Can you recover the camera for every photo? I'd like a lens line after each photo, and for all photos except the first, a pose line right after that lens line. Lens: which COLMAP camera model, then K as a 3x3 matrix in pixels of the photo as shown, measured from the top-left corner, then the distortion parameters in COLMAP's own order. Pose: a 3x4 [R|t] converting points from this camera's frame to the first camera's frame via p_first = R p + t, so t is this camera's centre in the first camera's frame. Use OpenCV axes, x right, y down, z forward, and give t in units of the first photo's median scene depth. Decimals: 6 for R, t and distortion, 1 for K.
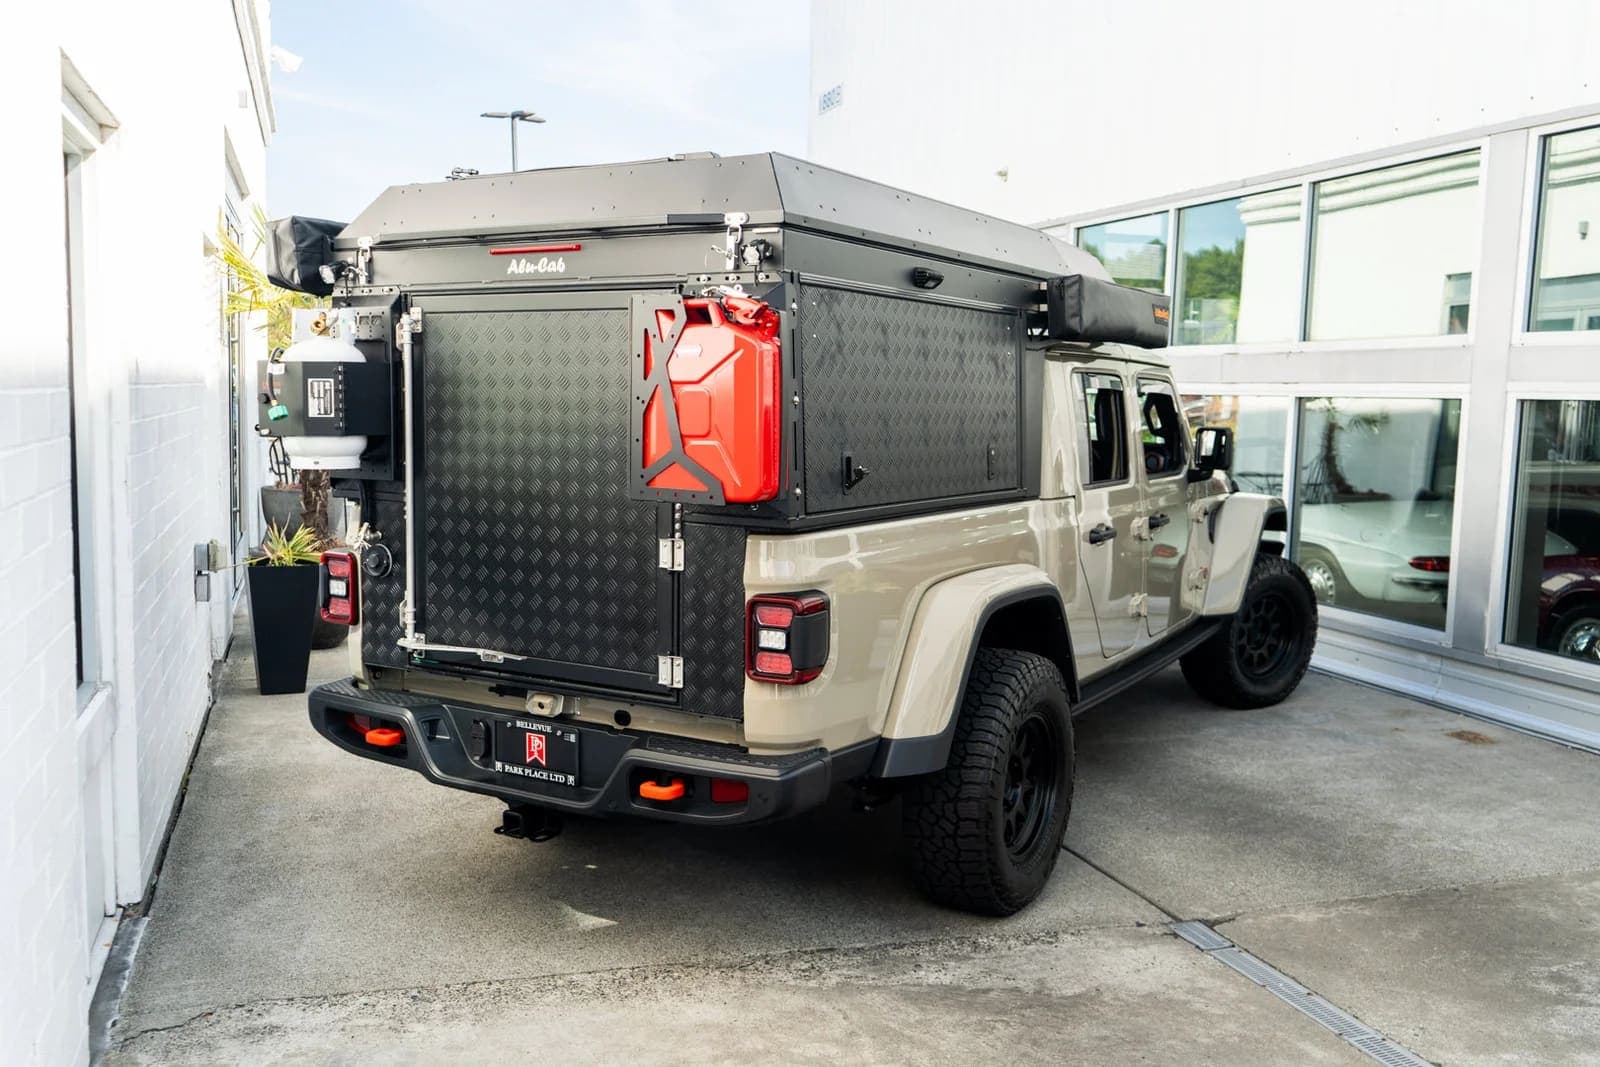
lens RADIAL K [[1422.6, 0, 798.3], [0, 1422.6, 529.8], [0, 0, 1]] dist [0.001651, 0.004792]
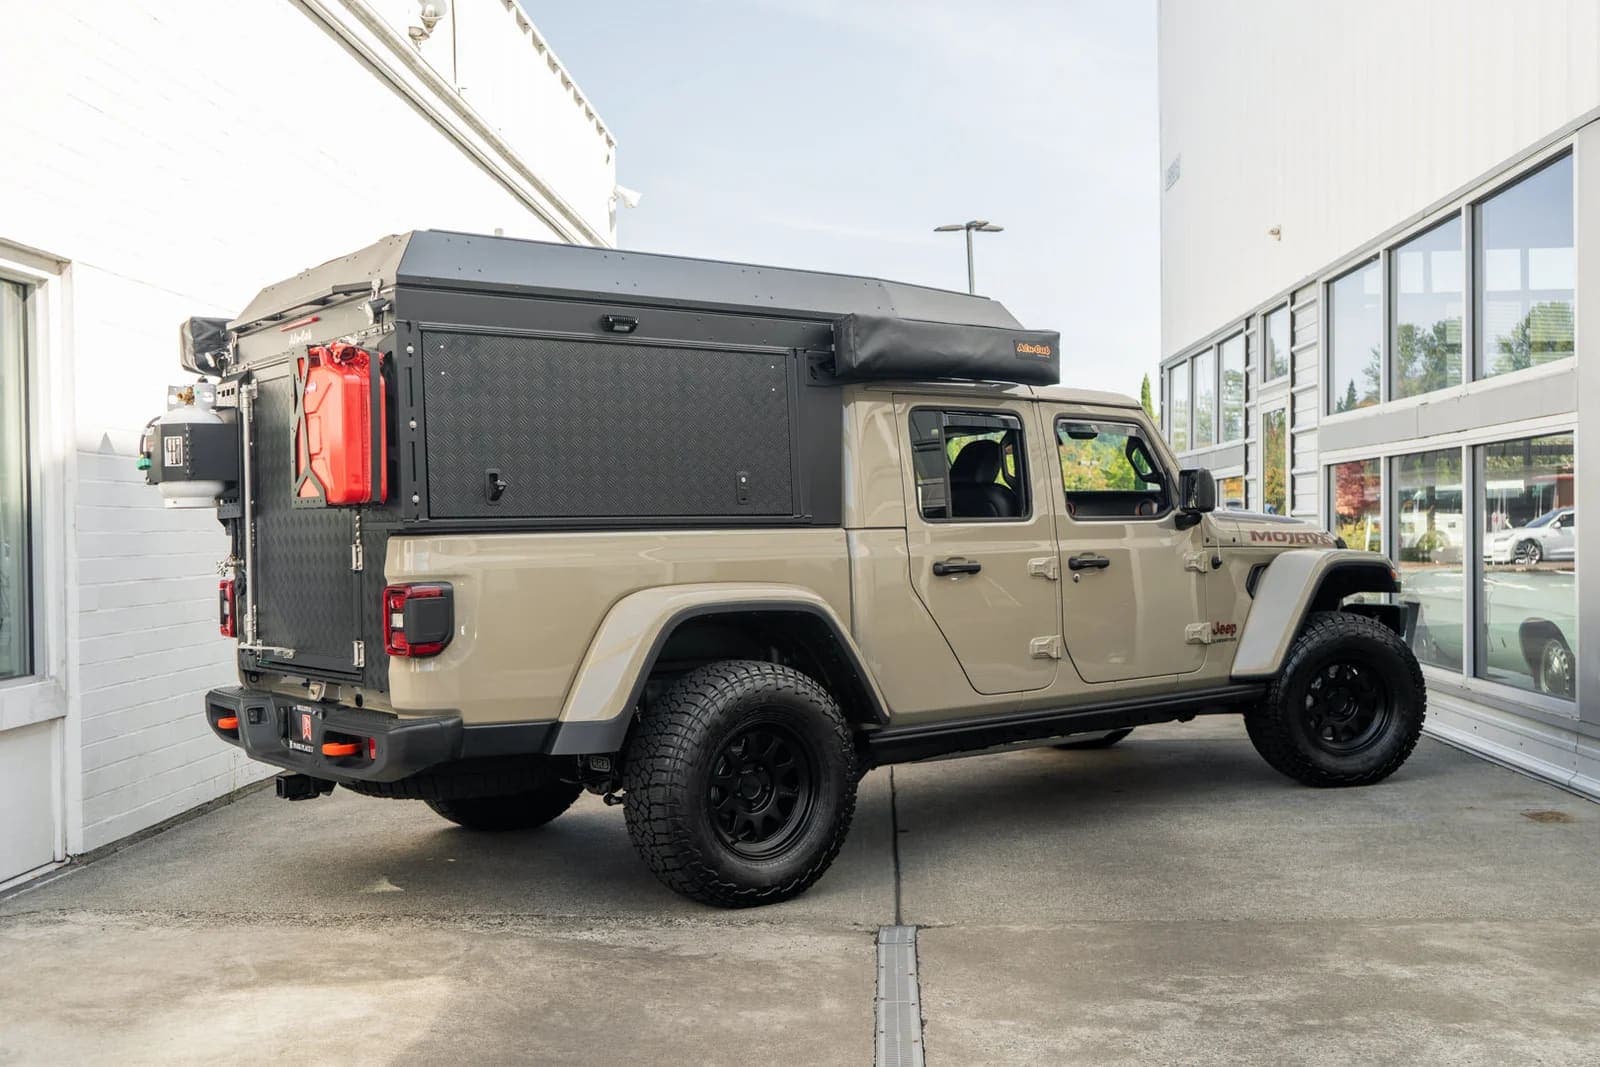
lens RADIAL K [[1602.6, 0, 803.5], [0, 1602.6, 533.5], [0, 0, 1]] dist [0.012771, 0.000000]
pose [[0.929972, -0.033578, -0.366093, 0.706615], [-0.000827, 0.995627, -0.093418, 0.114031], [0.367628, 0.087179, 0.925878, -0.130338]]
